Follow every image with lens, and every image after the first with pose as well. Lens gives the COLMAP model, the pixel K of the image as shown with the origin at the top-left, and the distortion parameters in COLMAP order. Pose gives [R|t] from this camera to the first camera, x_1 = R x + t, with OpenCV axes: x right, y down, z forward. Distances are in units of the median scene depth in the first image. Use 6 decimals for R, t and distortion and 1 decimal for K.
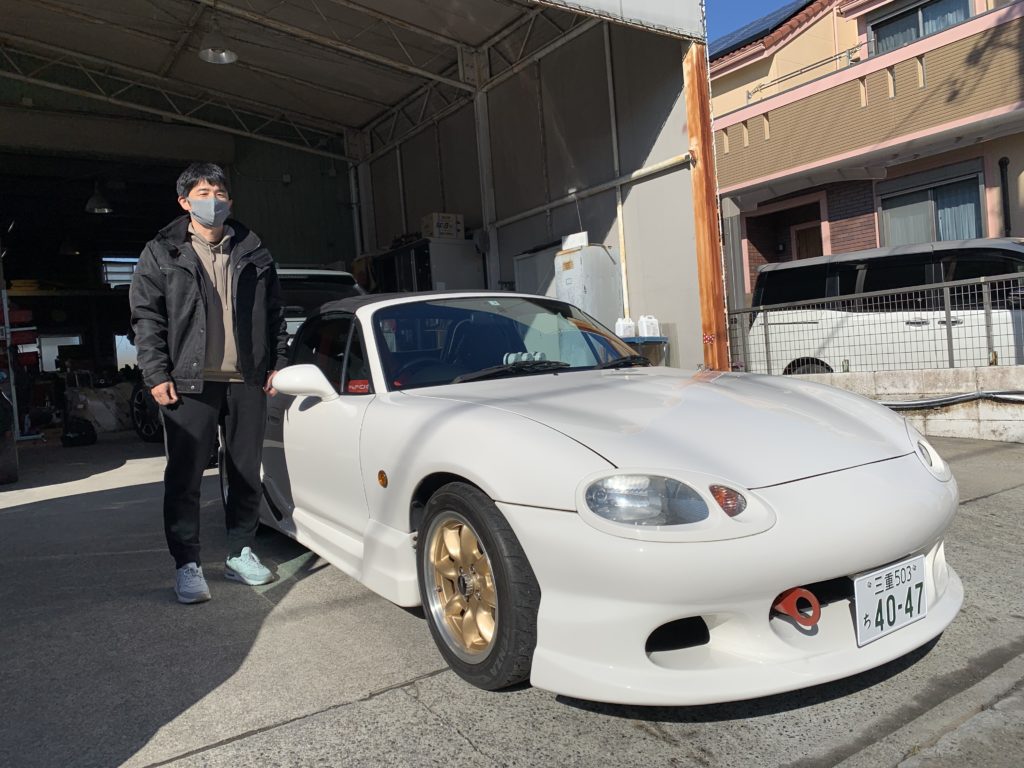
lens RADIAL K [[778.3, 0, 516.2], [0, 778.3, 376.2], [0, 0, 1]] dist [0.016100, -0.014108]
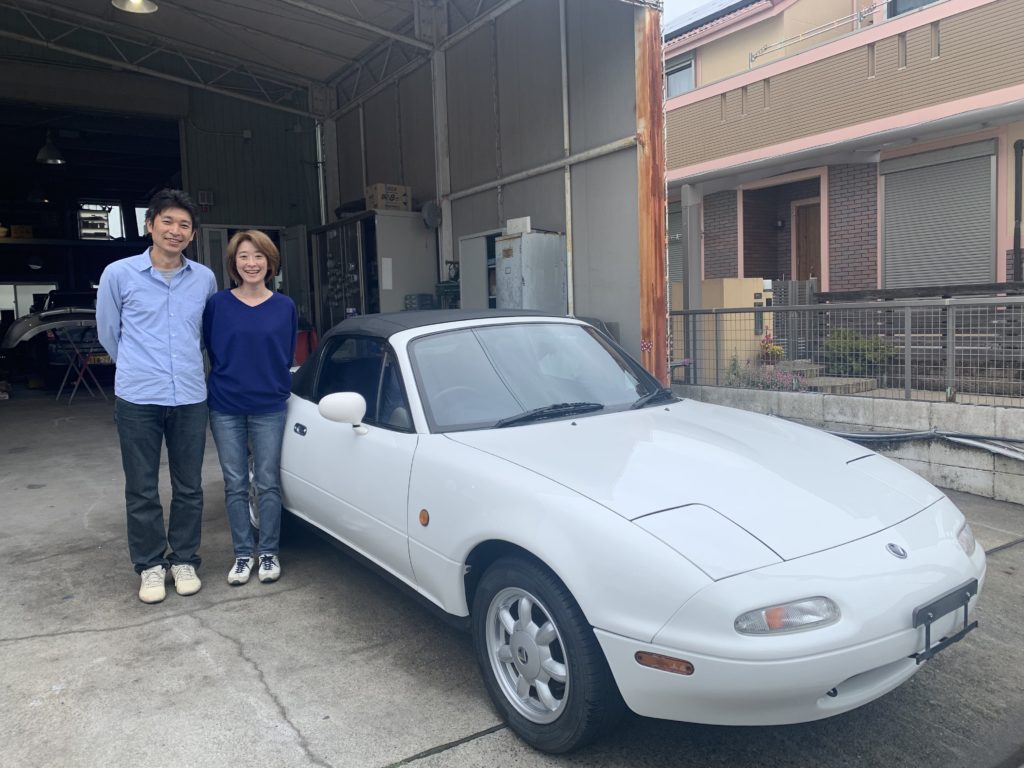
lens RADIAL K [[778.3, 0, 510.0], [0, 778.3, 373.3], [0, 0, 1]] dist [0.016100, -0.014108]
pose [[0.998509, 0.044856, -0.031111, 0.092246], [-0.042895, 0.997212, 0.061059, -0.050580], [0.033763, -0.059633, 0.997649, 0.071910]]
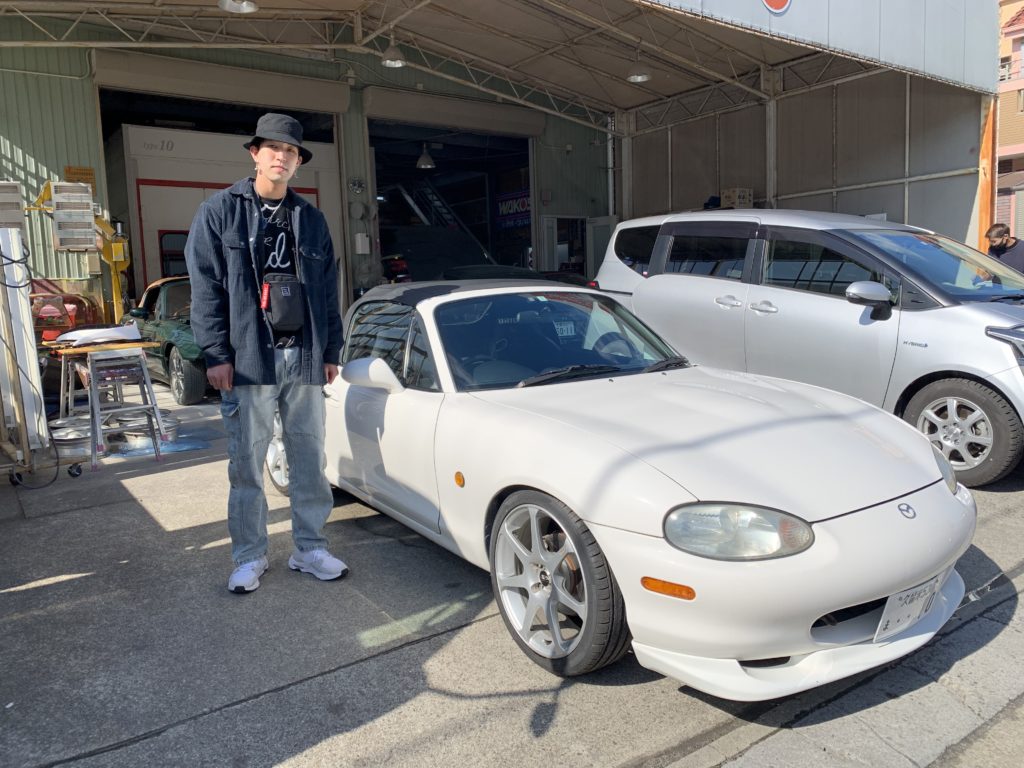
lens RADIAL K [[778.3, 0, 516.3], [0, 778.3, 381.2], [0, 0, 1]] dist [0.016100, -0.014108]
pose [[0.998757, 0.037656, 0.032657, -0.574816], [-0.040515, 0.994949, 0.091838, 0.022201], [-0.029034, -0.093047, 0.995238, -0.437930]]
